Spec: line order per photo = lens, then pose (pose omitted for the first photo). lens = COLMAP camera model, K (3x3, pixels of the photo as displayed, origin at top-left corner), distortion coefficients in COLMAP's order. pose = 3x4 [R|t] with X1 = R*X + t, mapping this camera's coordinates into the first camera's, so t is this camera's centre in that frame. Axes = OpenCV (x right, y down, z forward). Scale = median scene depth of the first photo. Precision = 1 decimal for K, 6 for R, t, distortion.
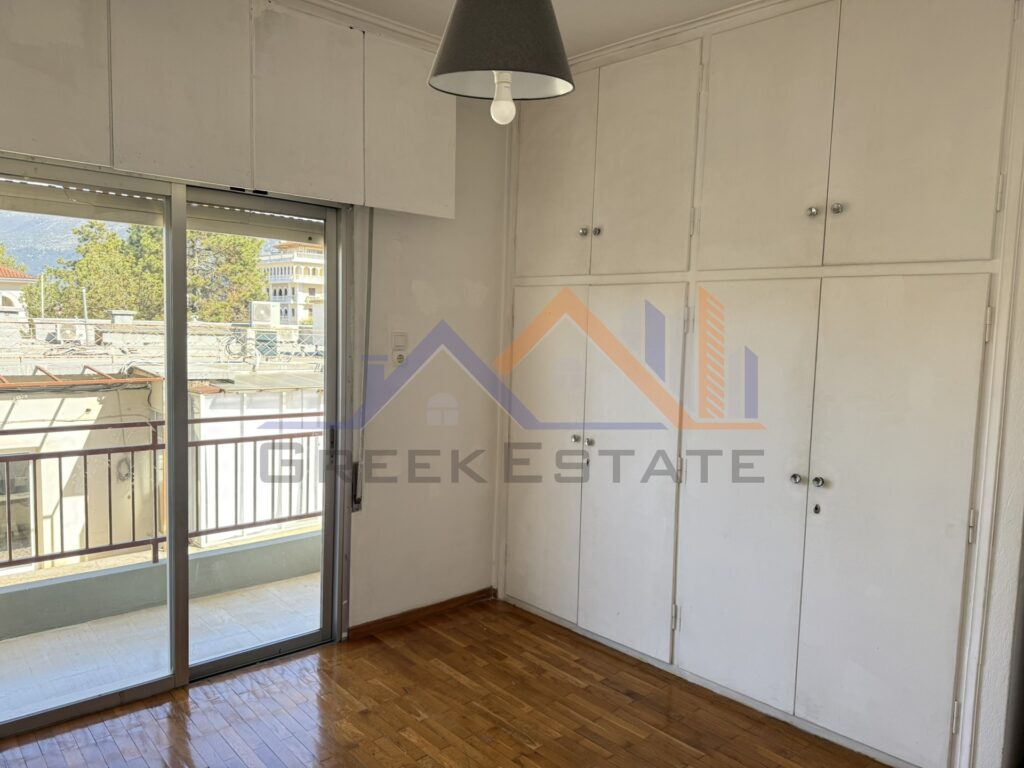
lens RADIAL K [[736.2, 0, 512.0], [0, 736.2, 384.0], [0, 0, 1]] dist [0.099240, -0.146056]
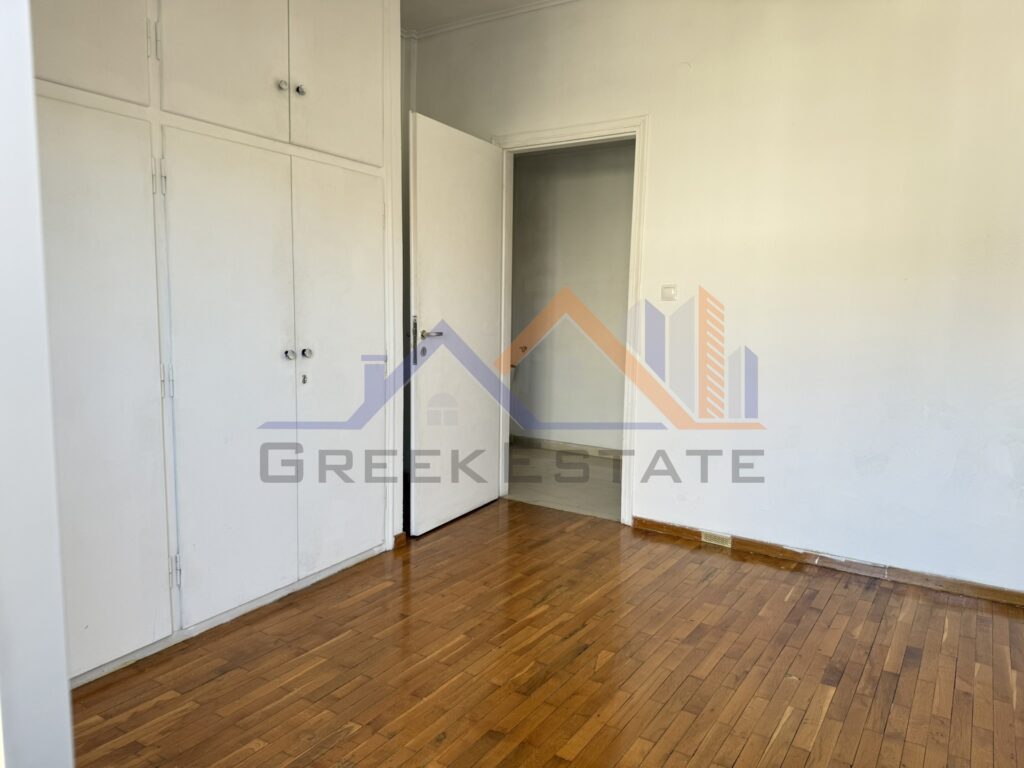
lens RADIAL K [[736.2, 0, 512.0], [0, 736.2, 384.0], [0, 0, 1]] dist [0.099240, -0.146056]
pose [[-0.275476, -0.136708, 0.951538, -0.655897], [0.057588, 0.985712, 0.158290, 0.021932], [-0.959581, 0.098402, -0.263668, 0.948479]]
